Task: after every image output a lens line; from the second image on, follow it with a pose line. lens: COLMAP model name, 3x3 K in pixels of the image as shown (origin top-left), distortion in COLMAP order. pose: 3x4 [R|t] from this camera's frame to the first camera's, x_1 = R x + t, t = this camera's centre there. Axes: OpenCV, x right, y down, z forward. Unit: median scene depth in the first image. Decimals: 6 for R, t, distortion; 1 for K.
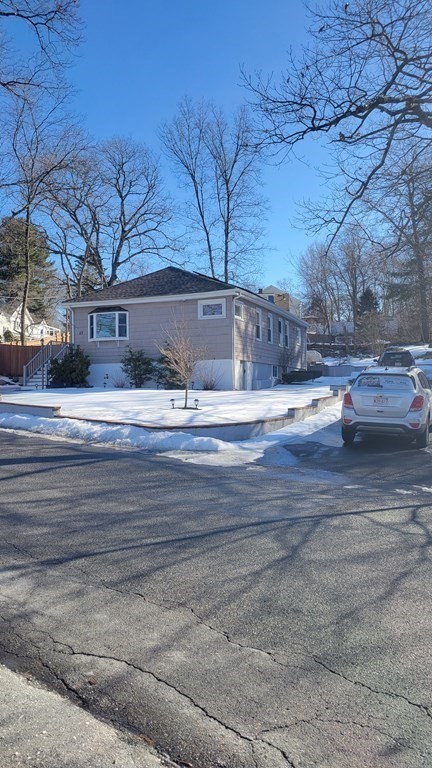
lens RADIAL K [[589.3, 0, 219.0], [0, 589.3, 387.4], [0, 0, 1]] dist [0.052911, -0.030726]
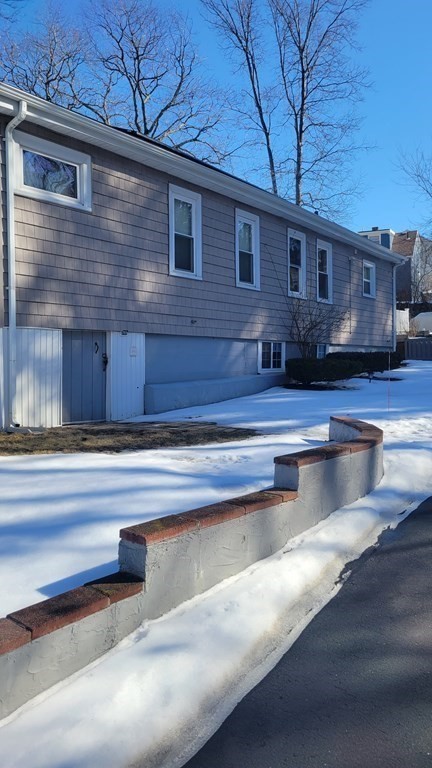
lens RADIAL K [[589.3, 0, 224.5], [0, 589.3, 369.2], [0, 0, 1]] dist [0.052911, -0.030726]
pose [[0.963893, 0.003264, -0.266268, 0.109428], [0.000479, 0.999902, 0.013991, -0.014687], [0.266288, -0.013614, 0.963797, 0.368015]]
